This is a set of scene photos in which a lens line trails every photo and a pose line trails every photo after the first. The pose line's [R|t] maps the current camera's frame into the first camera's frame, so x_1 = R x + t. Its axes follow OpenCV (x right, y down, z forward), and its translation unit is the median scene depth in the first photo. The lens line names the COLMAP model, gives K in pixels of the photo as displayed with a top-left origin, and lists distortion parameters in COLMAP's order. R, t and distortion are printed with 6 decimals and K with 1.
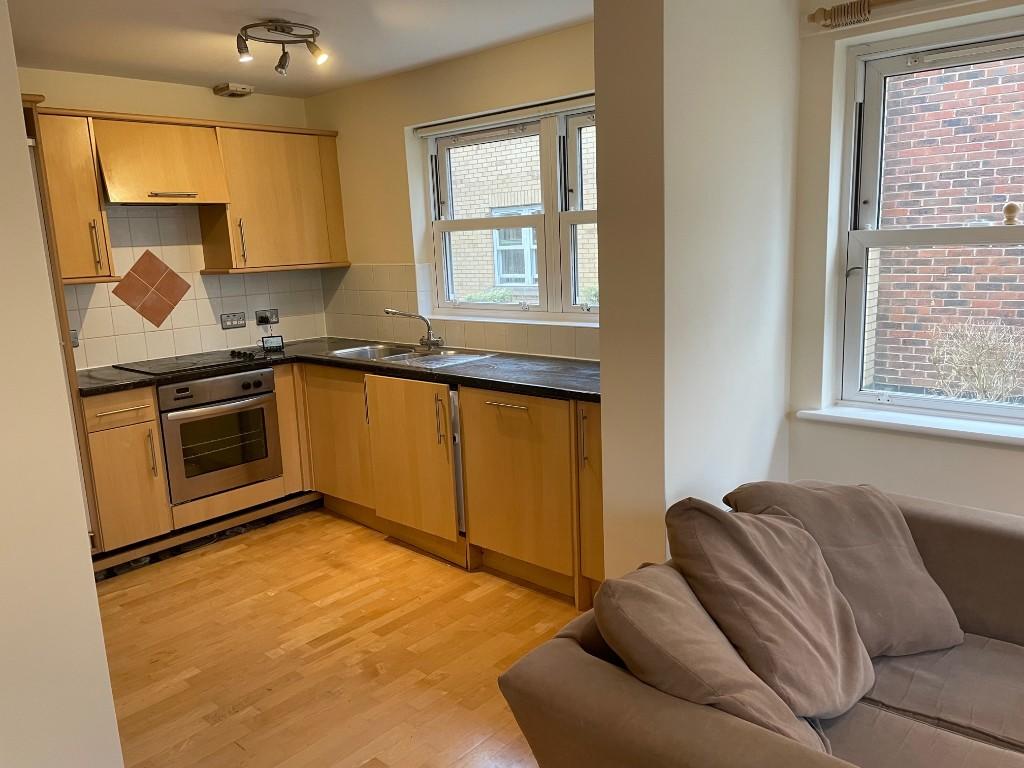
lens RADIAL K [[777.7, 0, 504.3], [0, 777.7, 391.4], [0, 0, 1]] dist [0.077603, -0.085113]
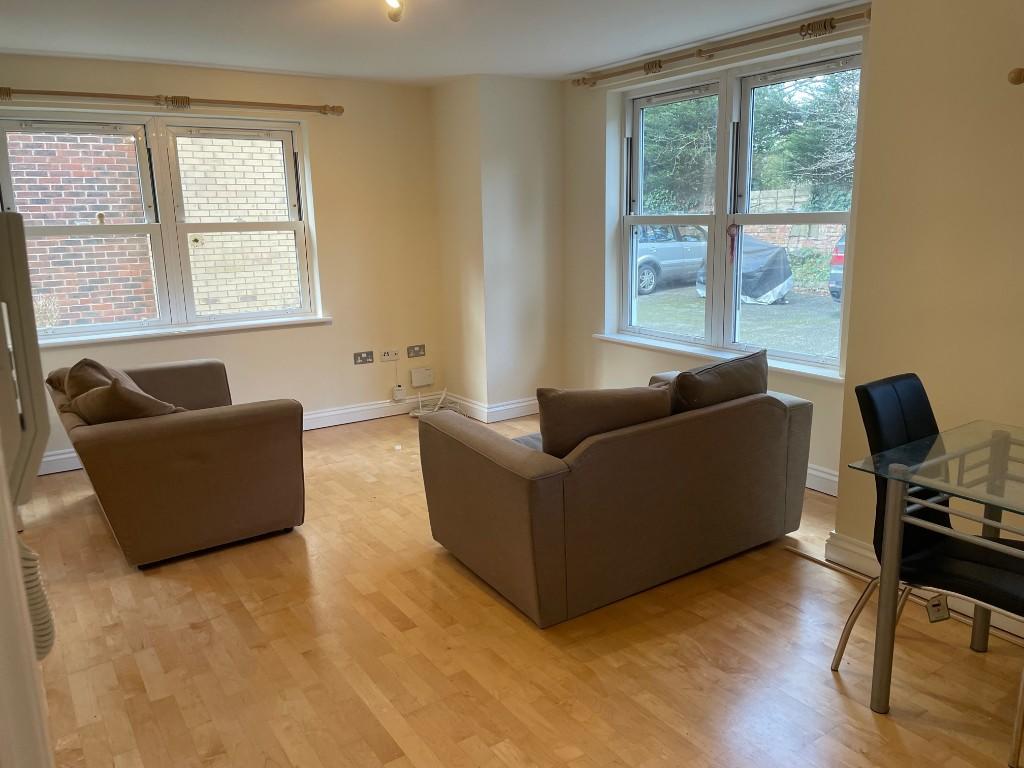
lens RADIAL K [[777.7, 0, 522.5], [0, 777.7, 385.7], [0, 0, 1]] dist [0.077603, -0.085113]
pose [[0.242030, -0.172322, 0.954844, -0.684748], [0.198405, 0.972098, 0.125145, 0.086163], [-0.949767, 0.159157, 0.269466, -0.267692]]
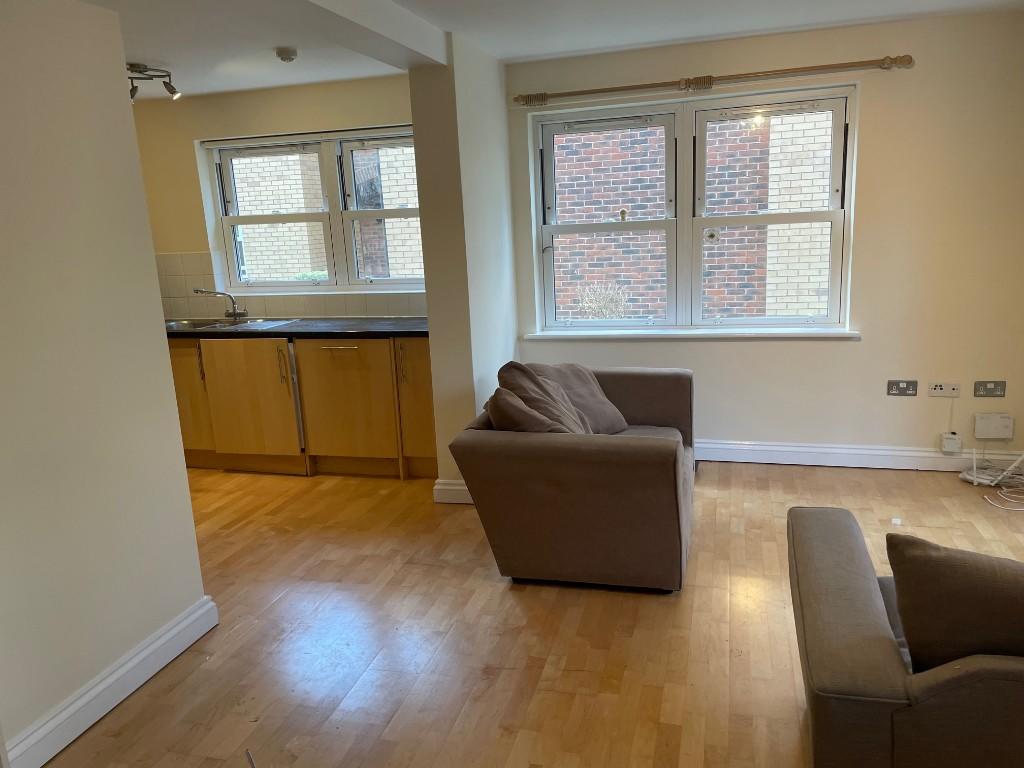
lens RADIAL K [[777.7, 0, 507.0], [0, 777.7, 390.2], [0, 0, 1]] dist [0.077603, -0.085113]
pose [[0.897479, -0.097091, 0.430238, -0.308731], [0.095217, 0.995118, 0.025944, 0.078793], [-0.430657, 0.017682, 0.902342, -0.377014]]
